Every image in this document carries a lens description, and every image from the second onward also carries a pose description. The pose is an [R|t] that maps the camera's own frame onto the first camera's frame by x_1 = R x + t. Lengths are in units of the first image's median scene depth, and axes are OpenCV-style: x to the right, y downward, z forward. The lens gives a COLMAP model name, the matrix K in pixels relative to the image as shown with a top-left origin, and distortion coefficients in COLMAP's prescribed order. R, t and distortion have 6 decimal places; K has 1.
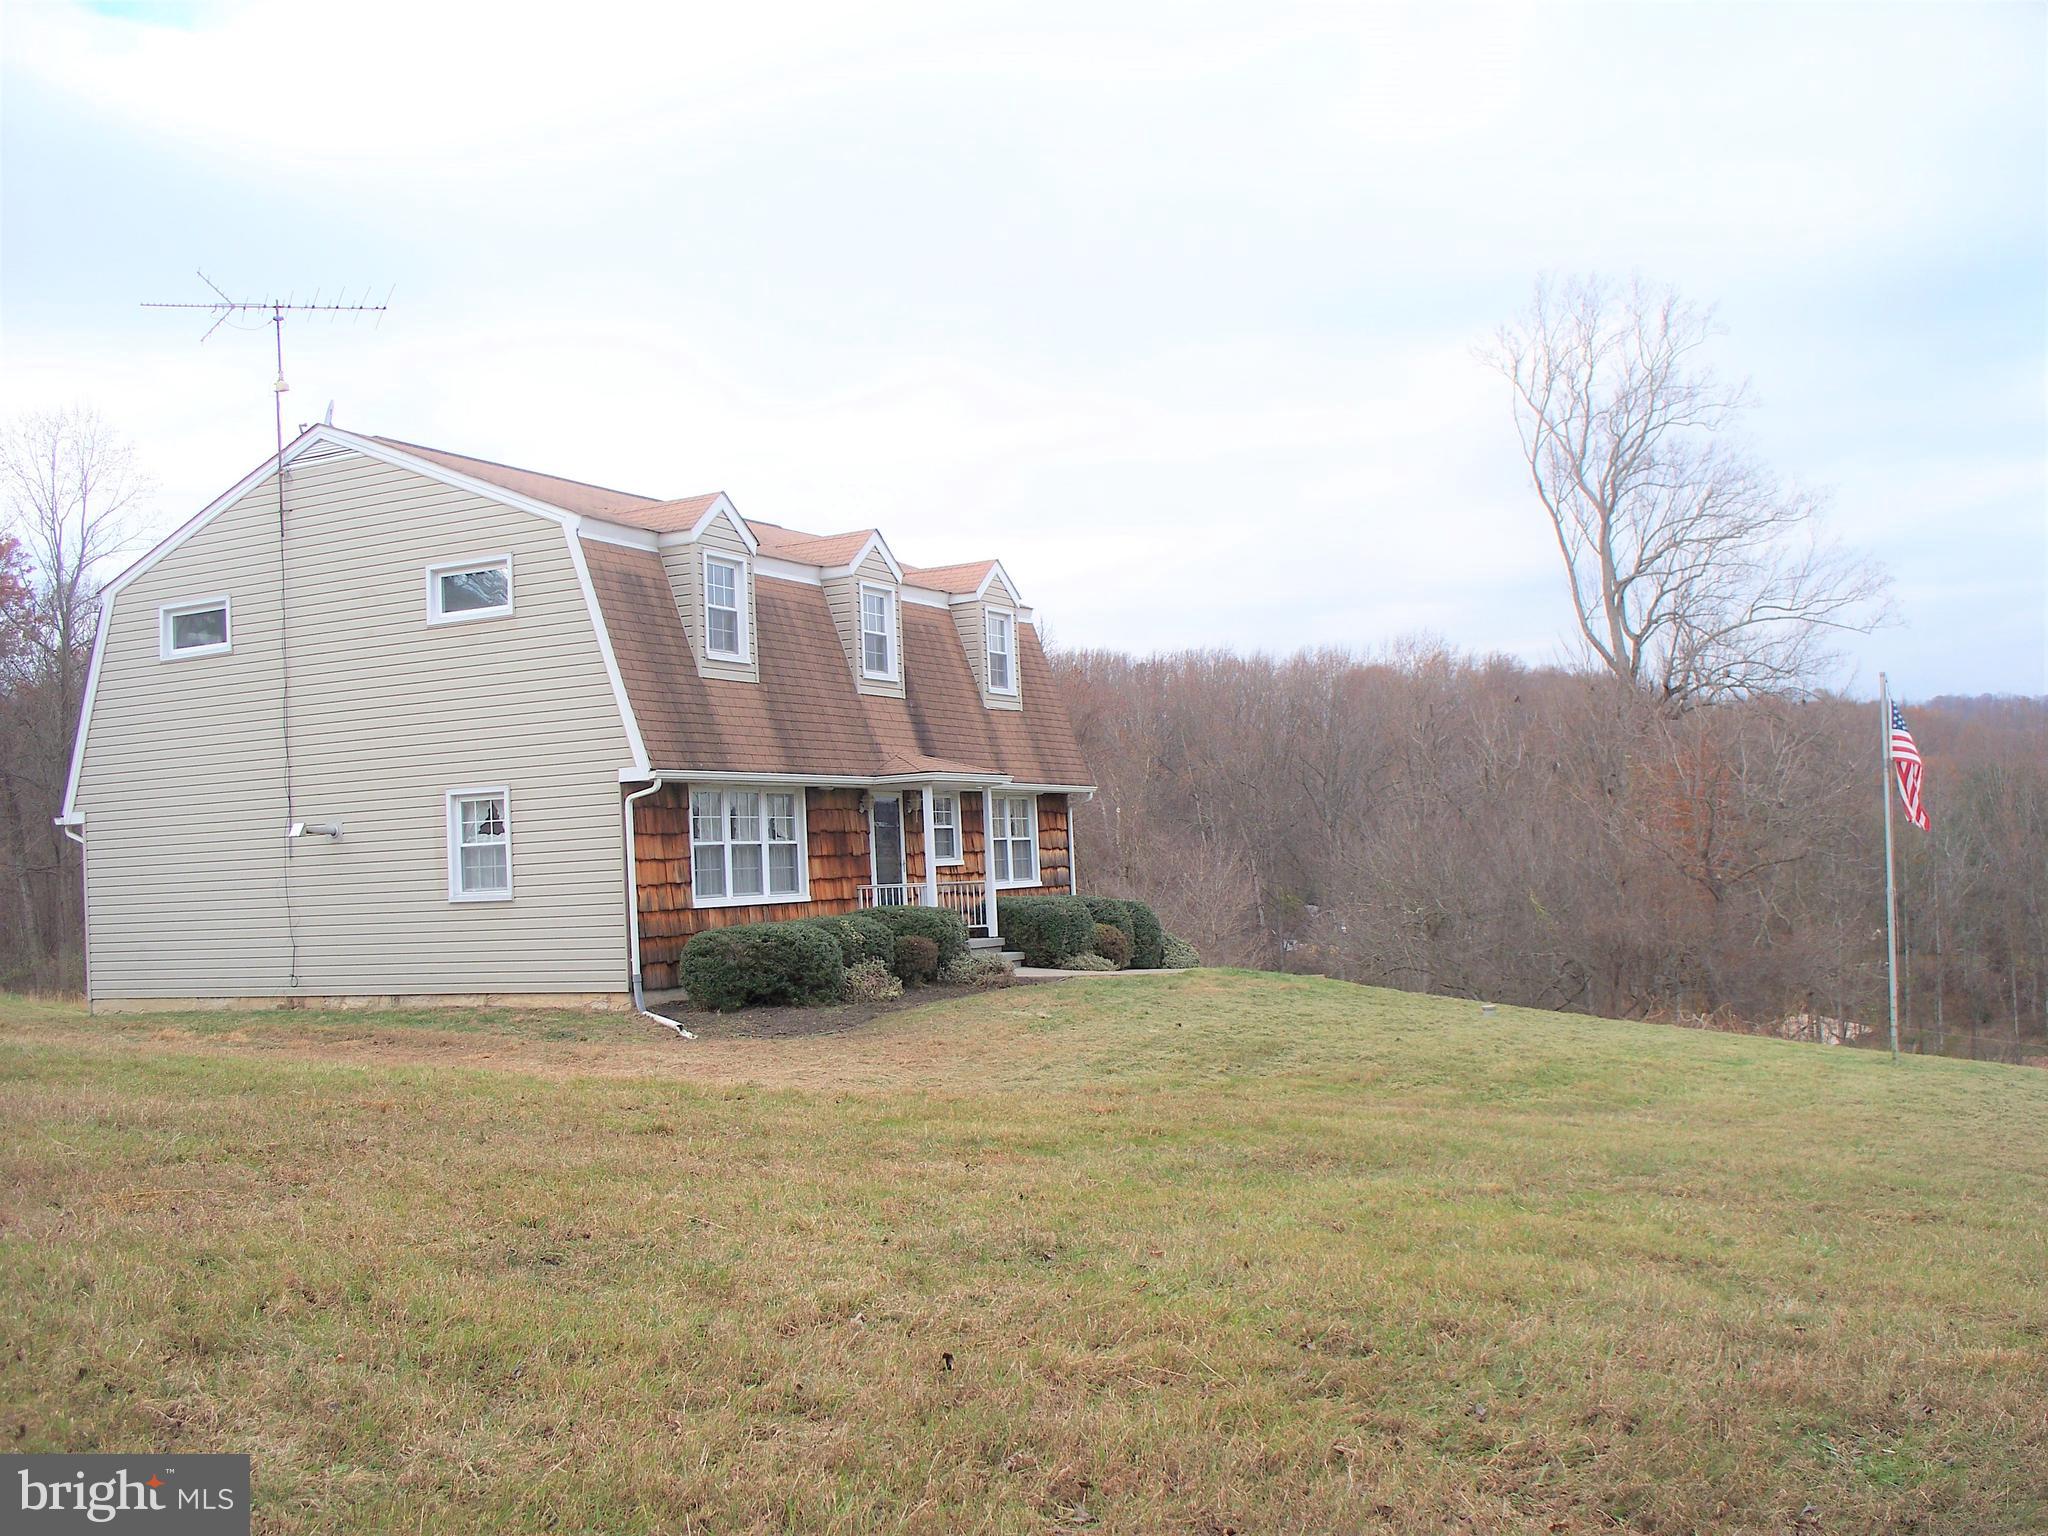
lens RADIAL K [[2105.9, 0, 1021.4], [0, 2105.9, 814.2], [0, 0, 1]] dist [-0.185066, 0.178854]
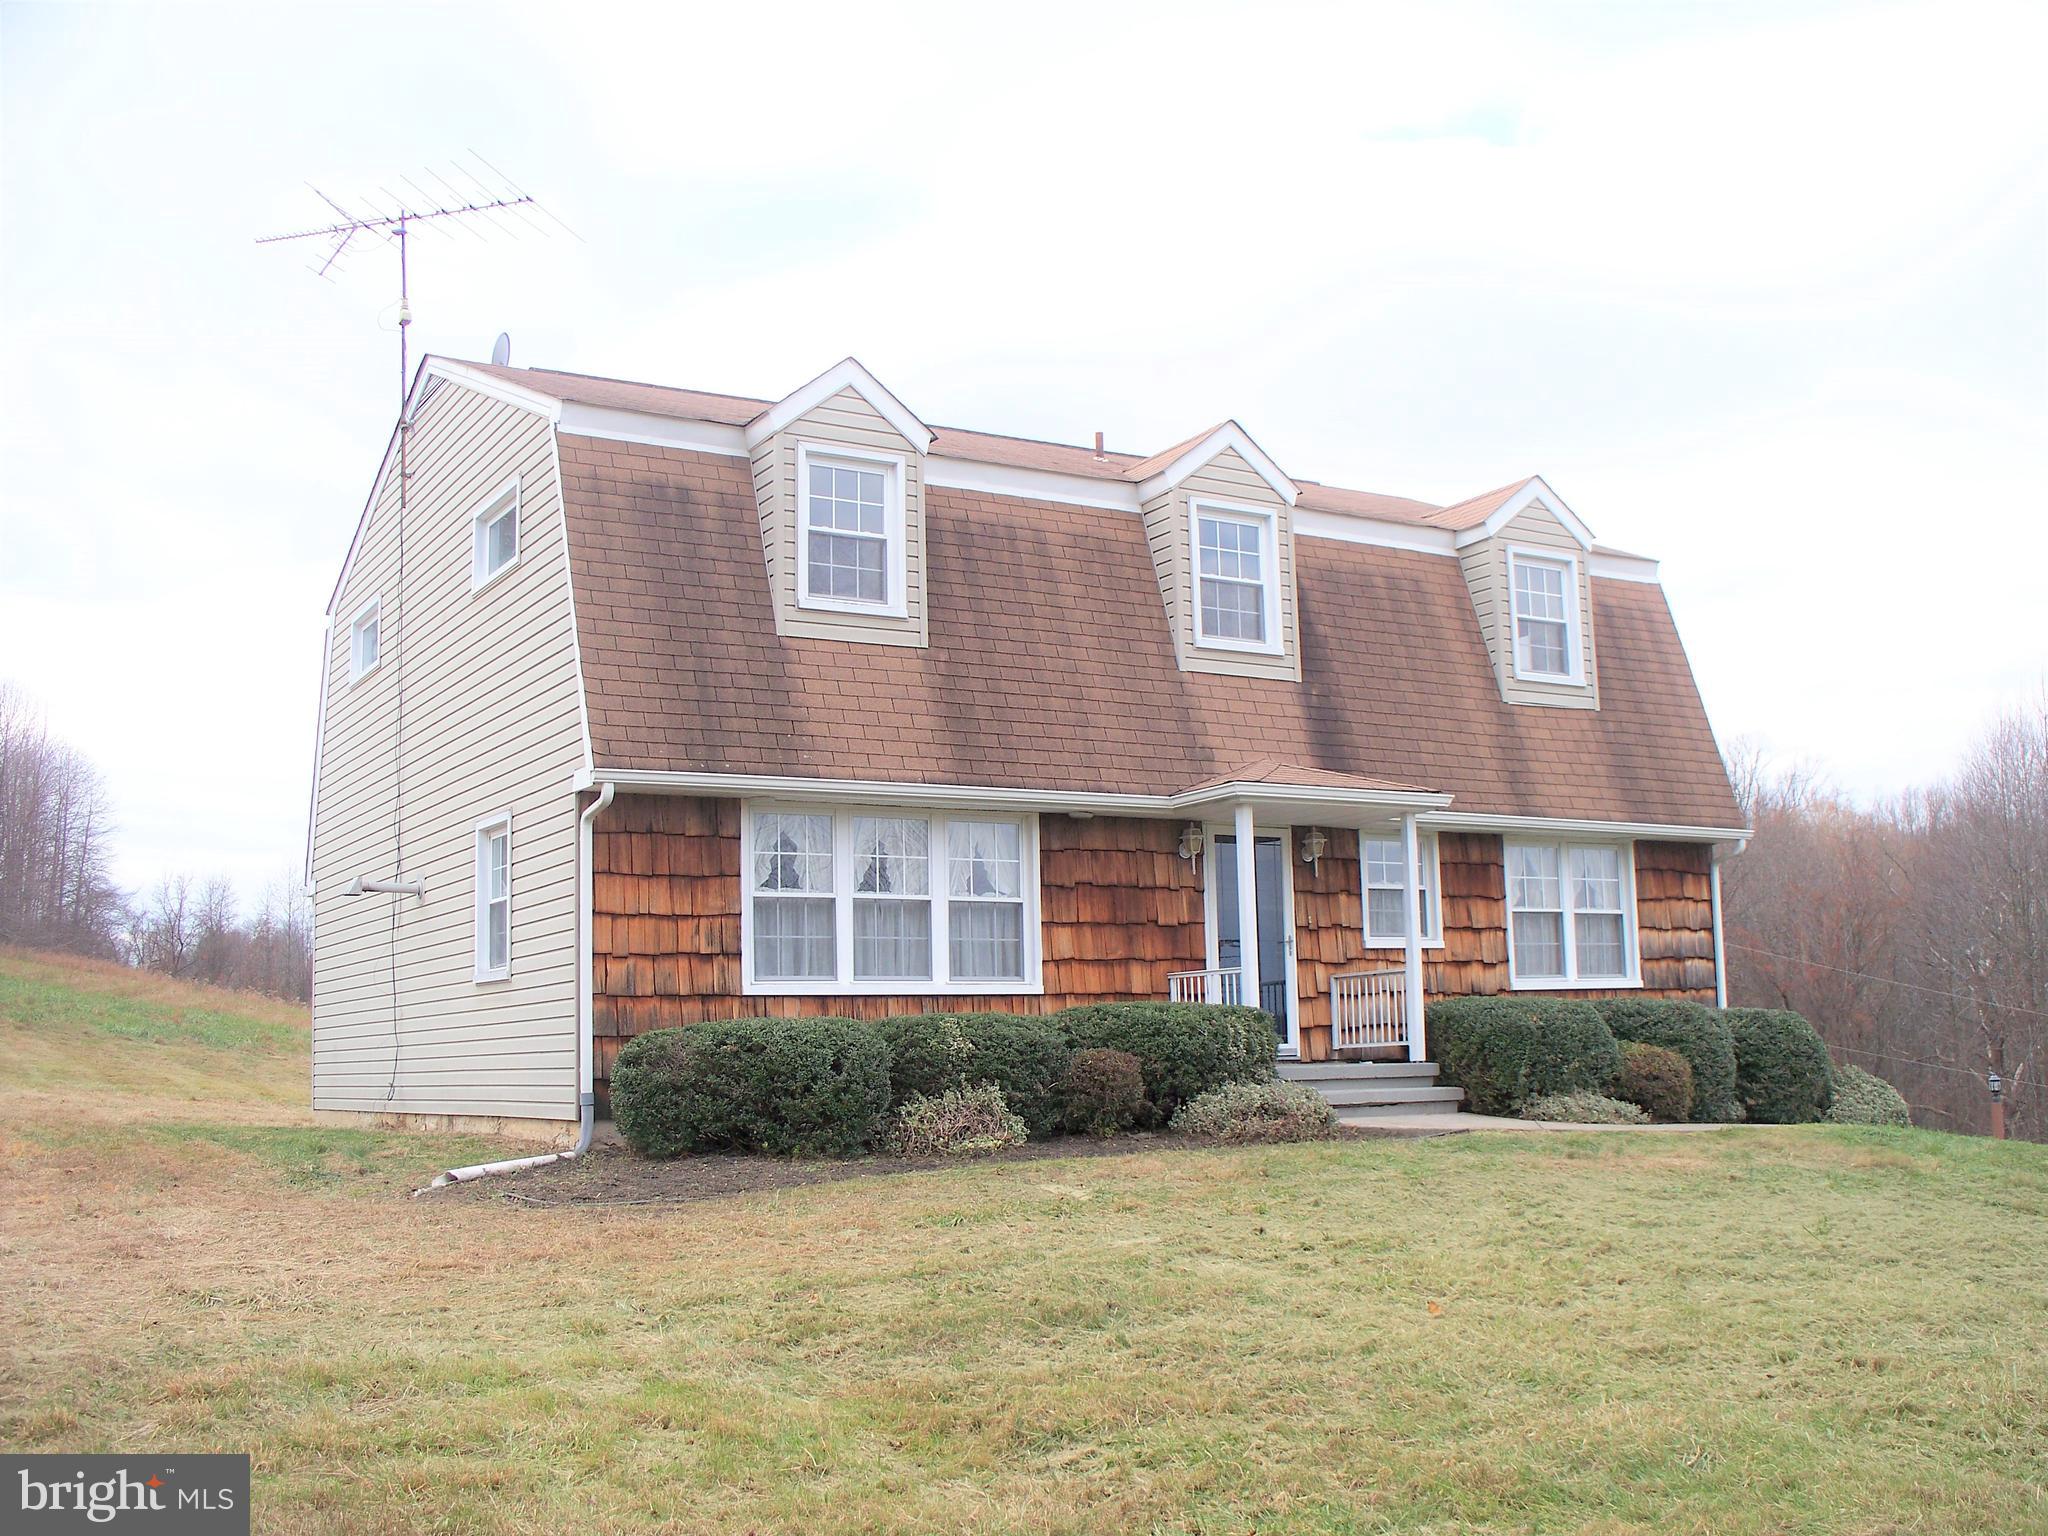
lens RADIAL K [[2105.9, 0, 1021.4], [0, 2105.9, 814.2], [0, 0, 1]] dist [-0.185066, 0.178854]
pose [[0.837463, -0.040173, -0.545015, 0.235144], [0.001394, 0.997448, -0.071381, 0.032266], [0.546492, 0.059019, 0.835382, 0.462814]]
